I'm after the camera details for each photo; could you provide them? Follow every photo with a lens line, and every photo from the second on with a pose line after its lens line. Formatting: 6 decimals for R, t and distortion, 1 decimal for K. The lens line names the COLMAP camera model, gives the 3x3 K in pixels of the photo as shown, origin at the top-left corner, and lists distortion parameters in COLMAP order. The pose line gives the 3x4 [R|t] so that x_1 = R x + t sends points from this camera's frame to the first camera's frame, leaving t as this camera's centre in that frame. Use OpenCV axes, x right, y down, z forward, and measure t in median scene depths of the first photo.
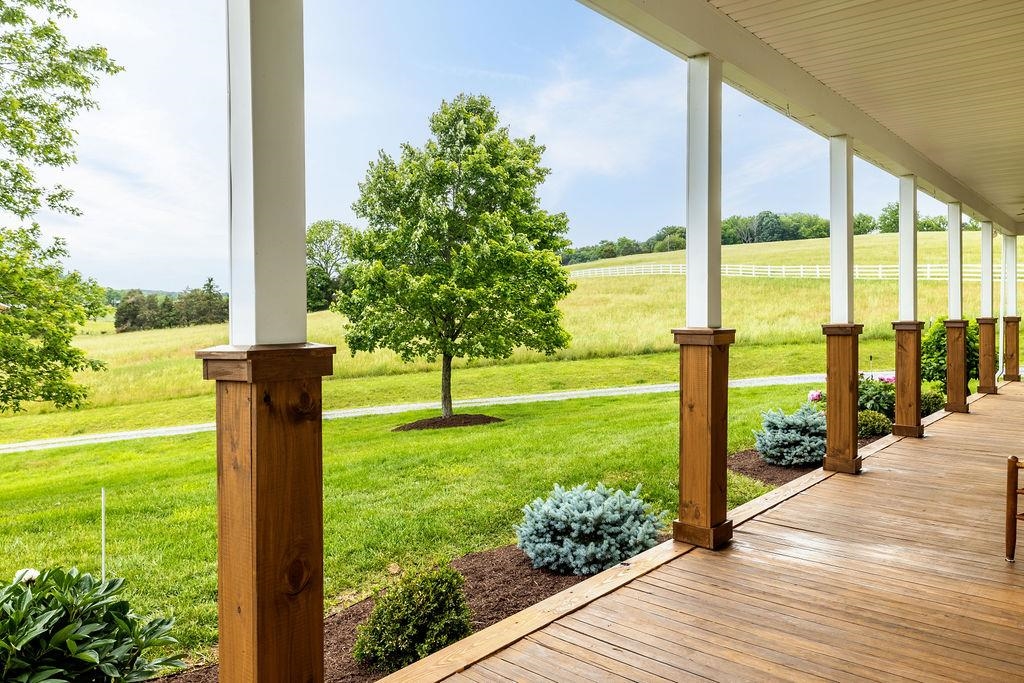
lens RADIAL K [[731.0, 0, 510.9], [0, 731.0, 334.5], [0, 0, 1]] dist [0.002630, 0.000423]
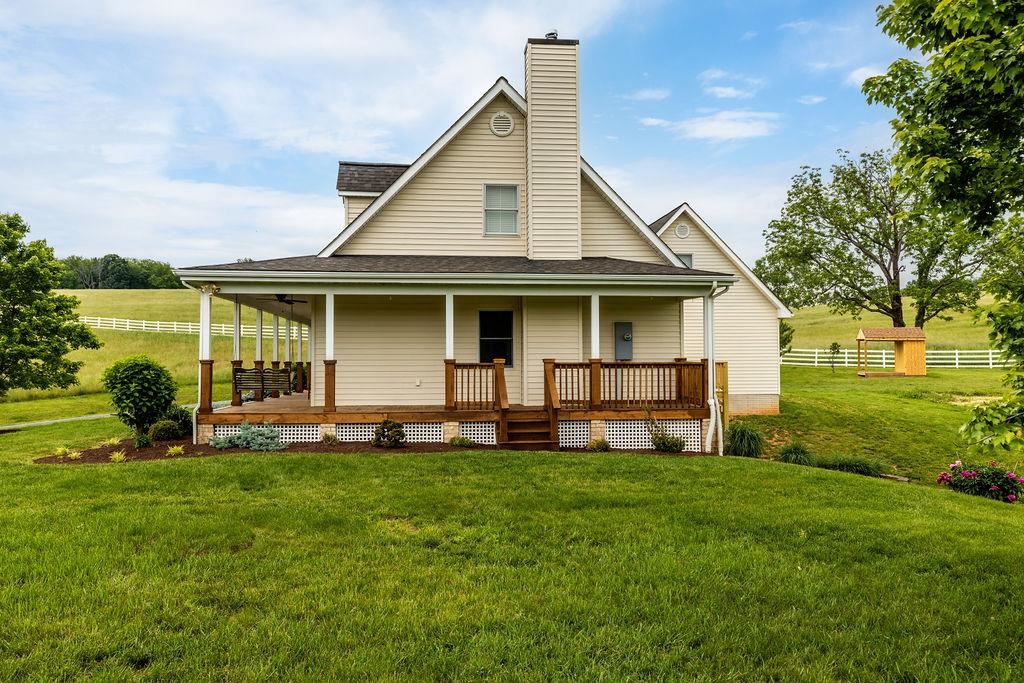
lens RADIAL K [[807.0, 0, 511.6], [0, 807.0, 342.1], [0, 0, 1]] dist [-0.004758, -0.001422]
pose [[0.692234, 0.022906, 0.721309, -0.459578], [0.020660, 0.998457, -0.051535, 0.033848], [-0.721377, 0.050577, 0.690693, -0.747674]]
